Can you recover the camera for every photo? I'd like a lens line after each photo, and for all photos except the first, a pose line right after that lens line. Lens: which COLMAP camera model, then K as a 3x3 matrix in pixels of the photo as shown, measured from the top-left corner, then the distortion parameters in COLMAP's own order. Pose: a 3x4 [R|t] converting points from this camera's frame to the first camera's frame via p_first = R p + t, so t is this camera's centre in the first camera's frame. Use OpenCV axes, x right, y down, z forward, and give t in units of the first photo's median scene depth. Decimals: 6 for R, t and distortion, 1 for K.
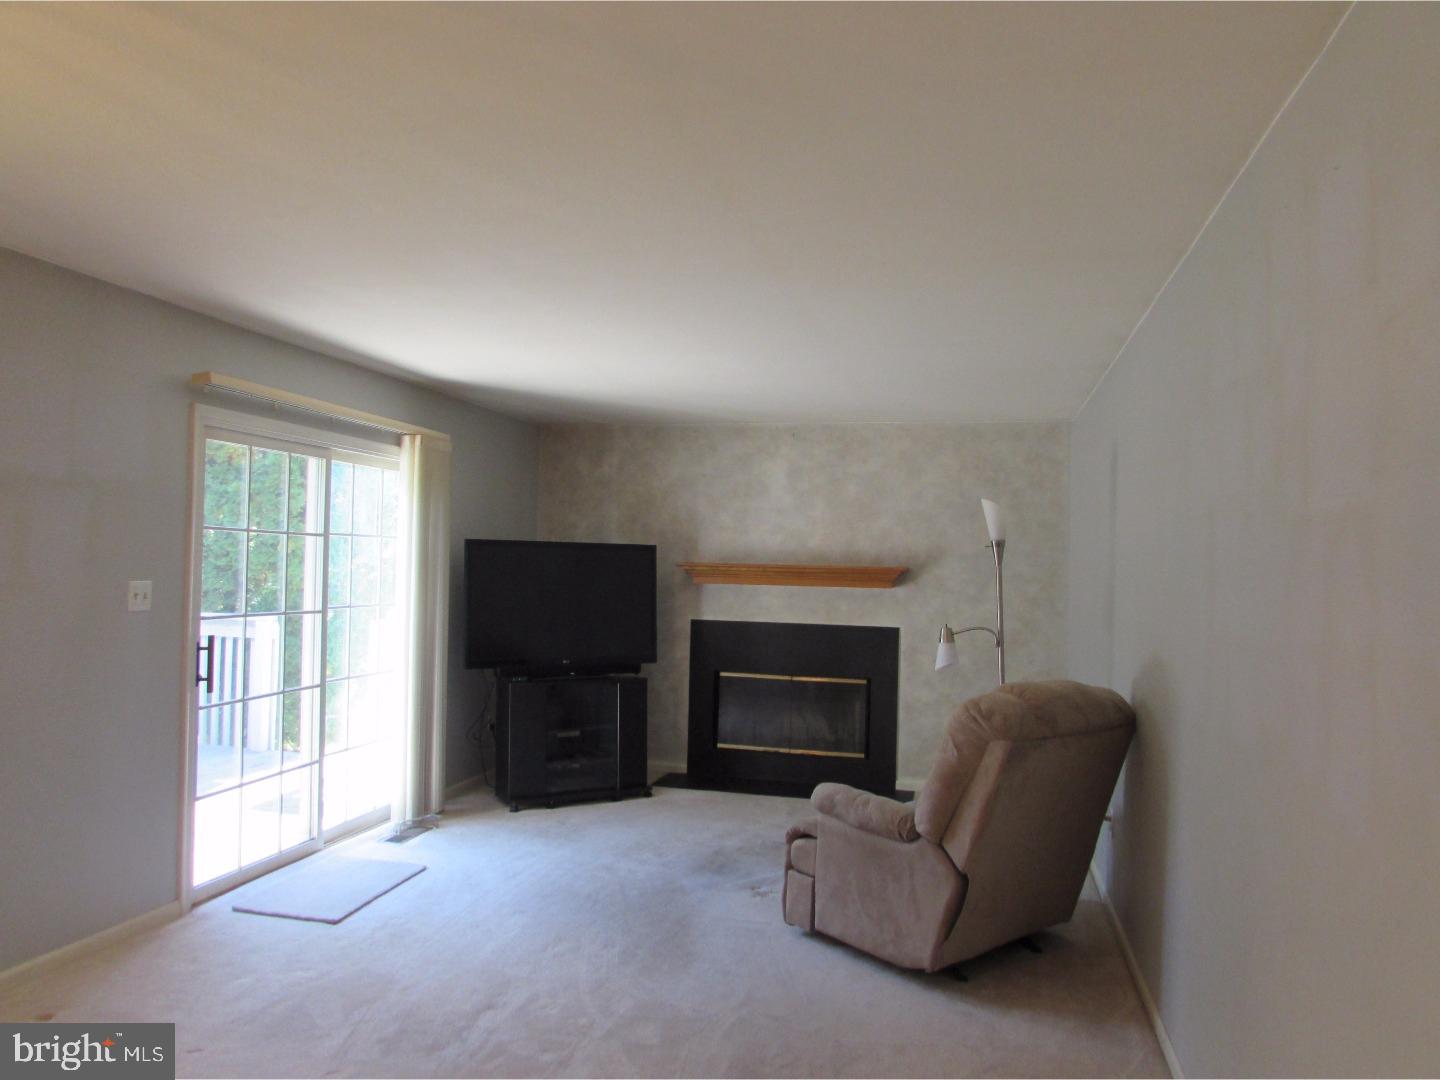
lens RADIAL K [[1008.4, 0, 720.2], [0, 1008.4, 541.7], [0, 0, 1]] dist [-0.034700, 0.007163]
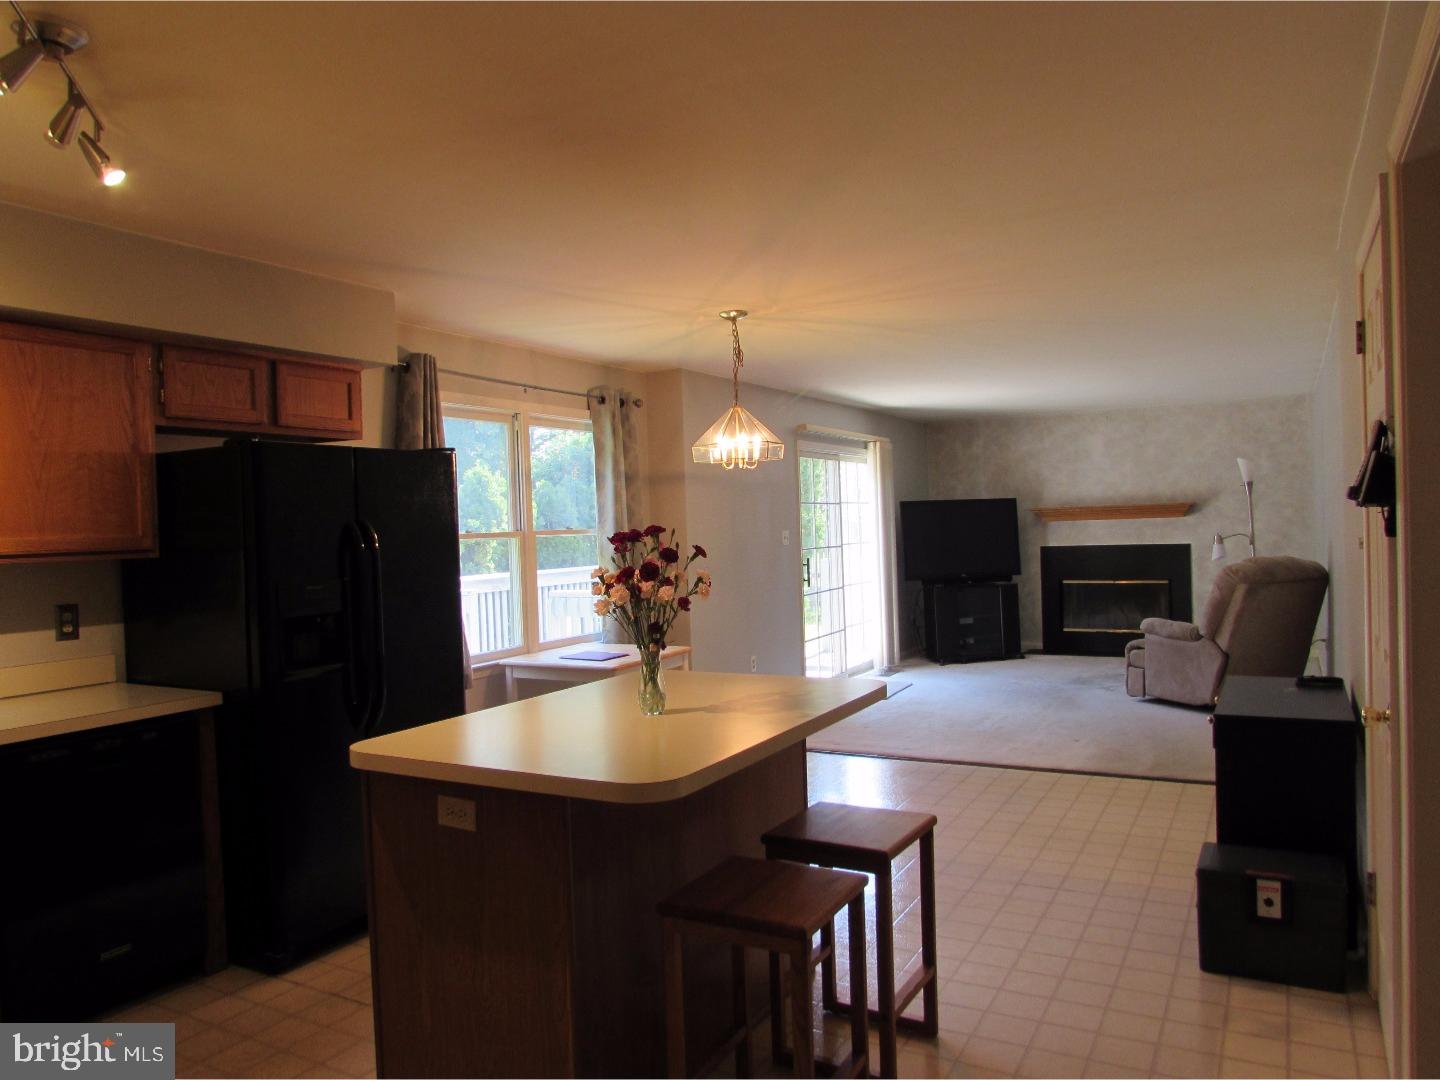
lens RADIAL K [[1008.4, 0, 719.2], [0, 1008.4, 540.9], [0, 0, 1]] dist [-0.034700, 0.007163]
pose [[0.961627, -0.052923, -0.269206, -0.097659], [0.063326, 0.997539, 0.030100, -0.006422], [0.266950, -0.045993, 0.962612, -0.638446]]
